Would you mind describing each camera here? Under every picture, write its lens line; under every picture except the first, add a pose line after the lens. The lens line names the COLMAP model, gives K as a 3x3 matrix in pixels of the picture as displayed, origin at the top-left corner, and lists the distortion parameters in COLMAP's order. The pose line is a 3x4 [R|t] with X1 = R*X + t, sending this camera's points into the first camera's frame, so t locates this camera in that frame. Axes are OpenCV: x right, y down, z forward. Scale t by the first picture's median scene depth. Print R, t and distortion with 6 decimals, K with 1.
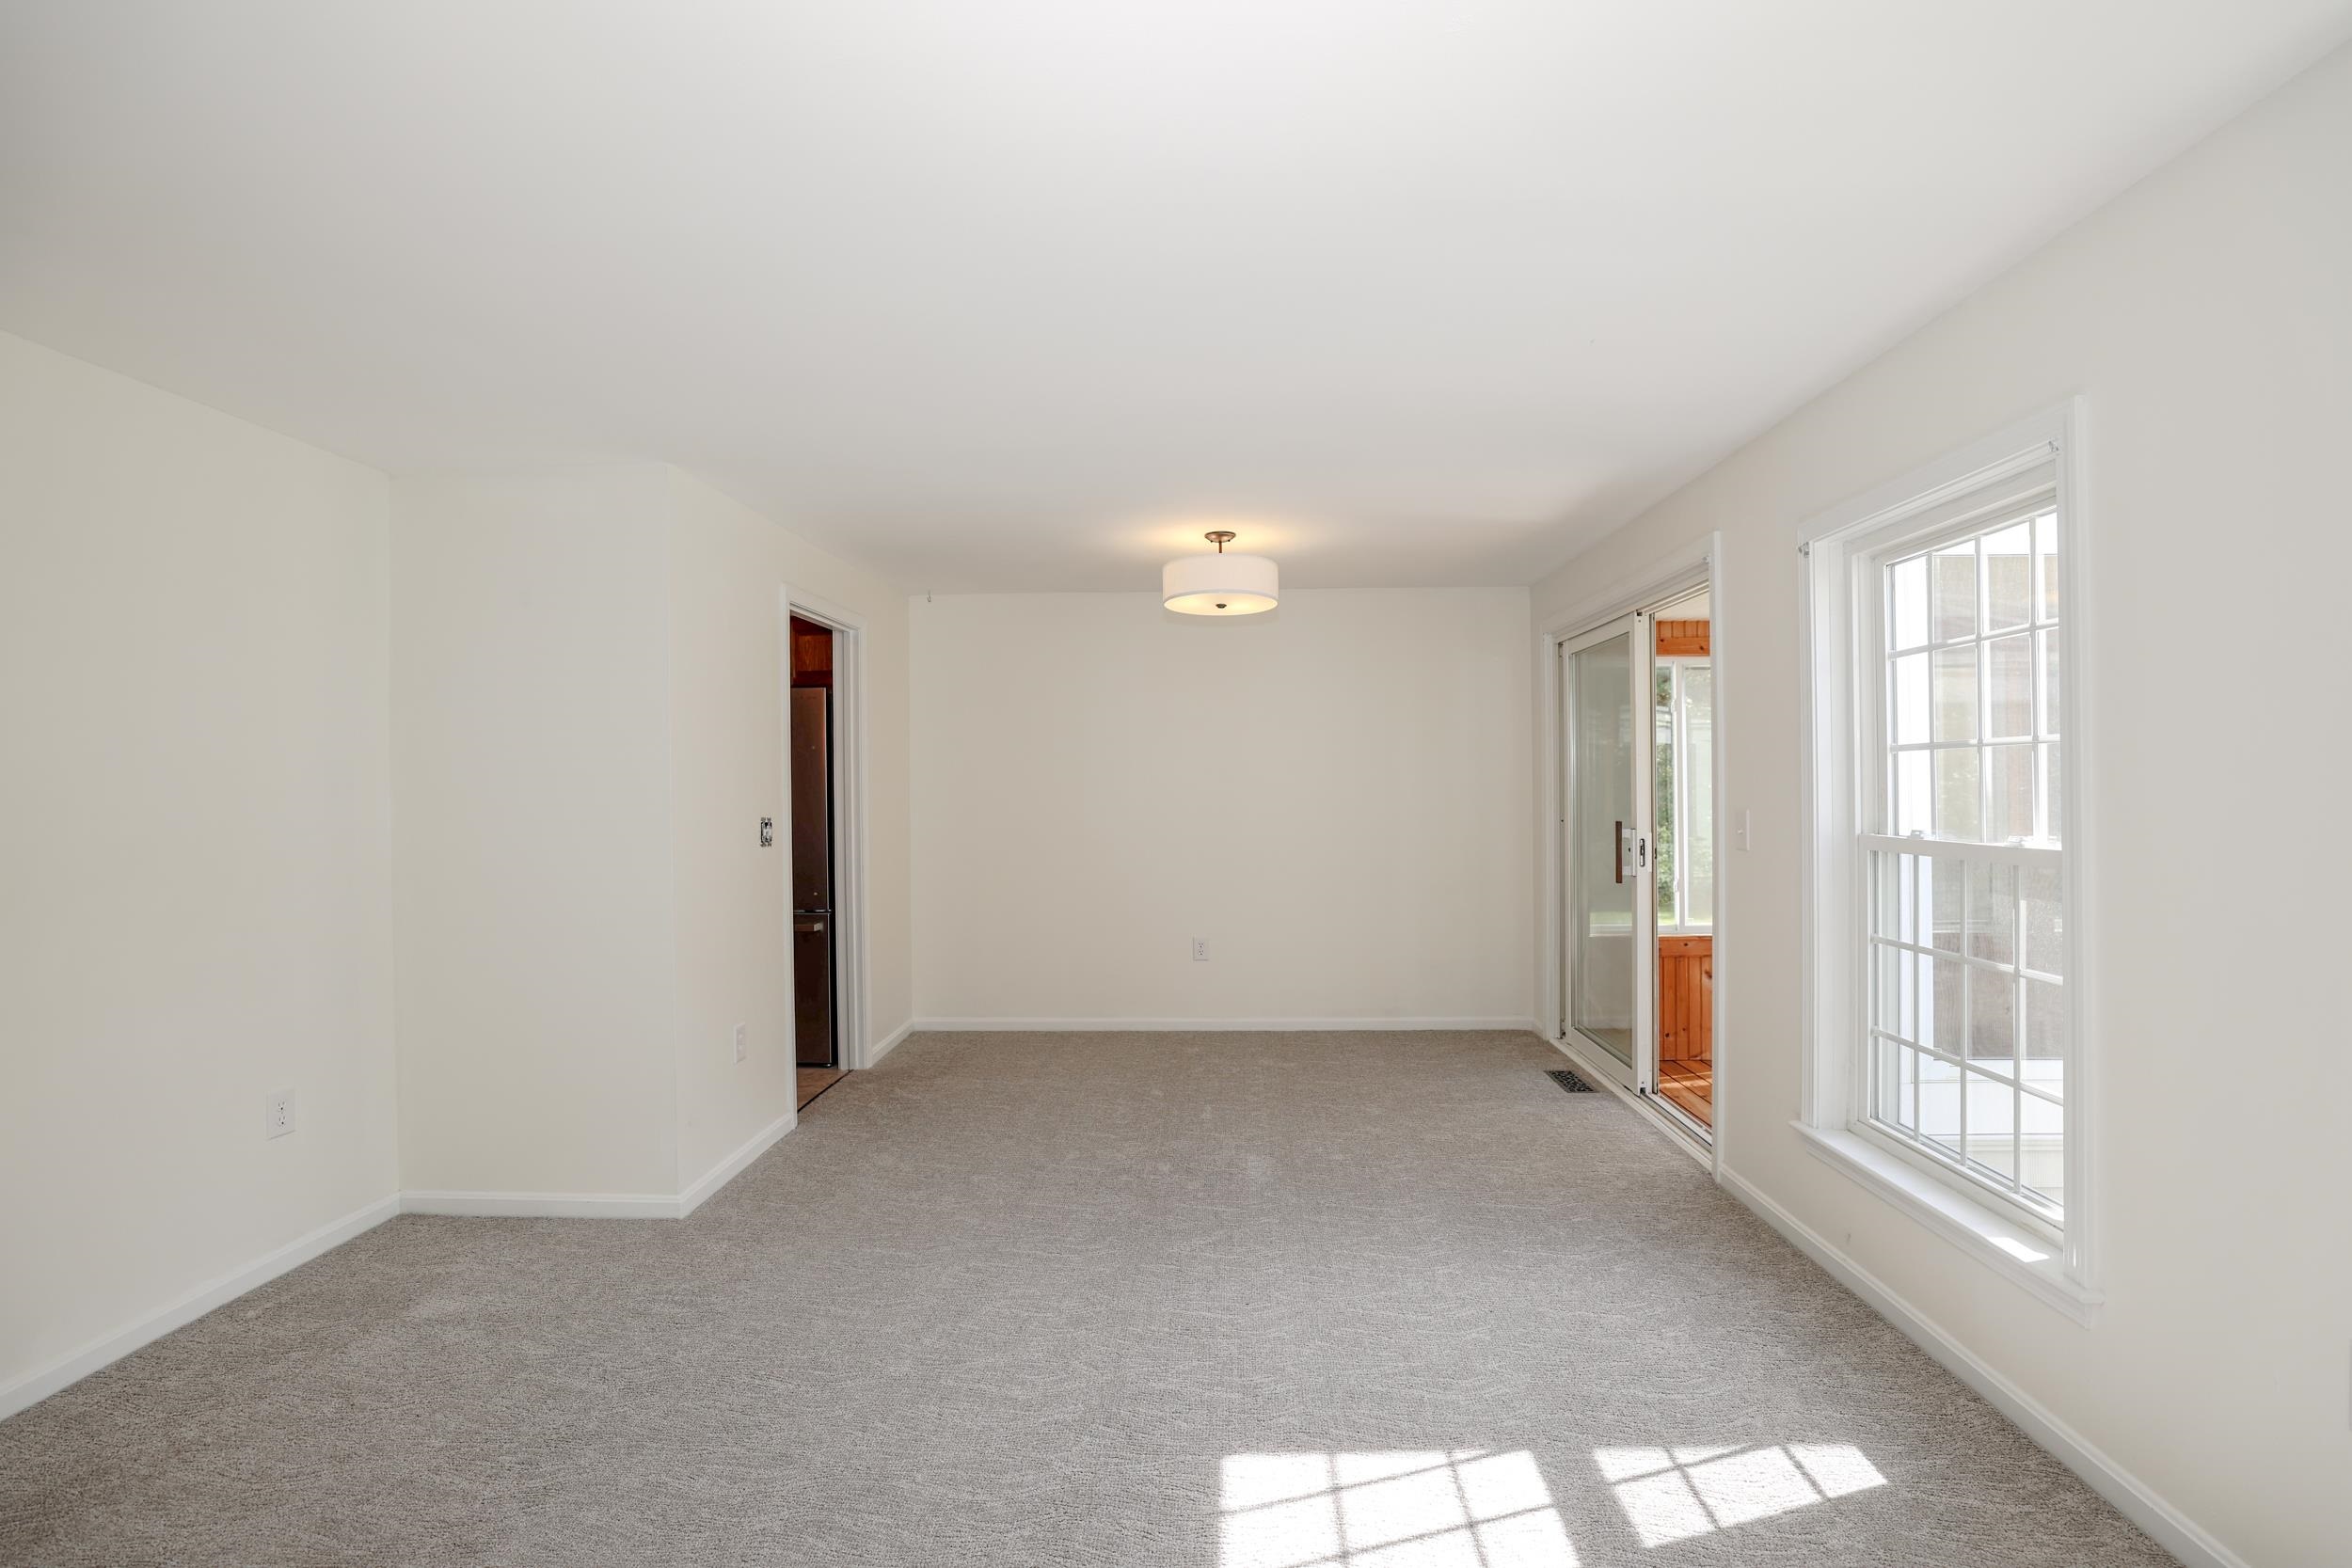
lens RADIAL K [[1039.1, 0, 1181.4], [0, 1039.1, 786.6], [0, 0, 1]] dist [-0.019521, 0.002215]
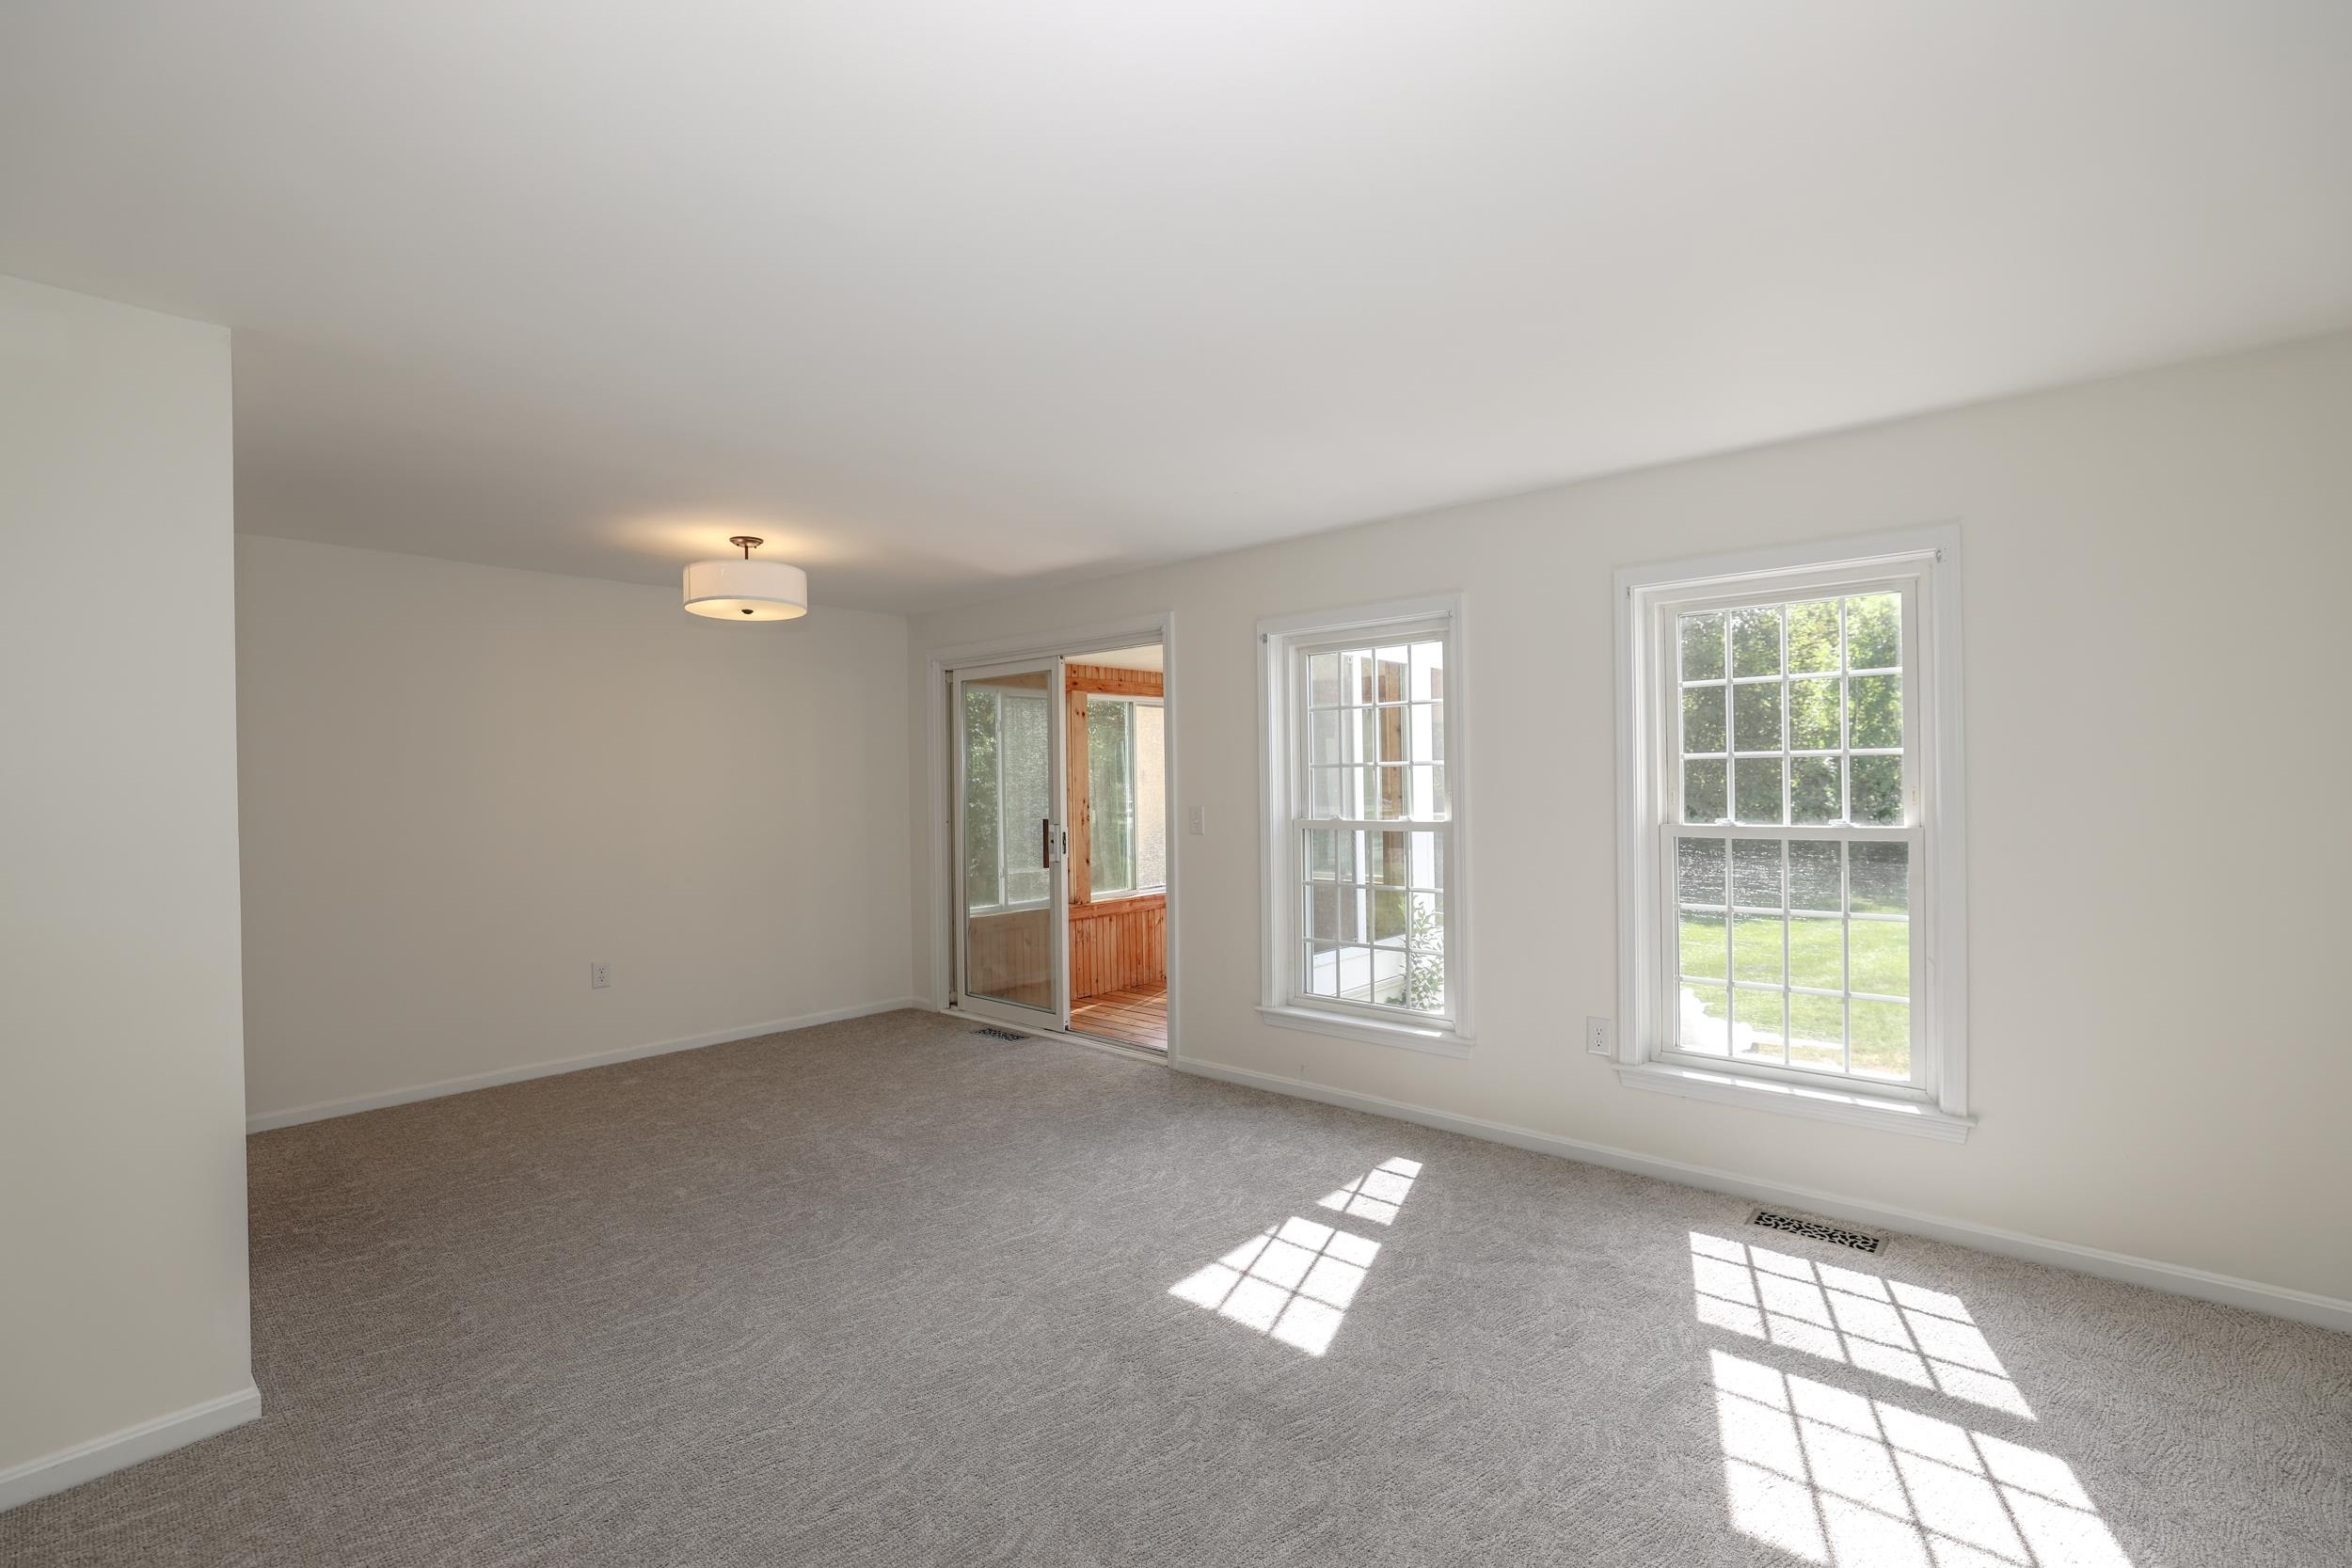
lens RADIAL K [[1039.1, 0, 1176.1], [0, 1039.1, 783.4], [0, 0, 1]] dist [-0.019521, 0.002215]
pose [[0.649776, 0.000785, 0.760126, -0.545957], [0.007892, 0.999939, -0.007779, 0.000965], [-0.760085, 0.011054, 0.649730, 0.061831]]
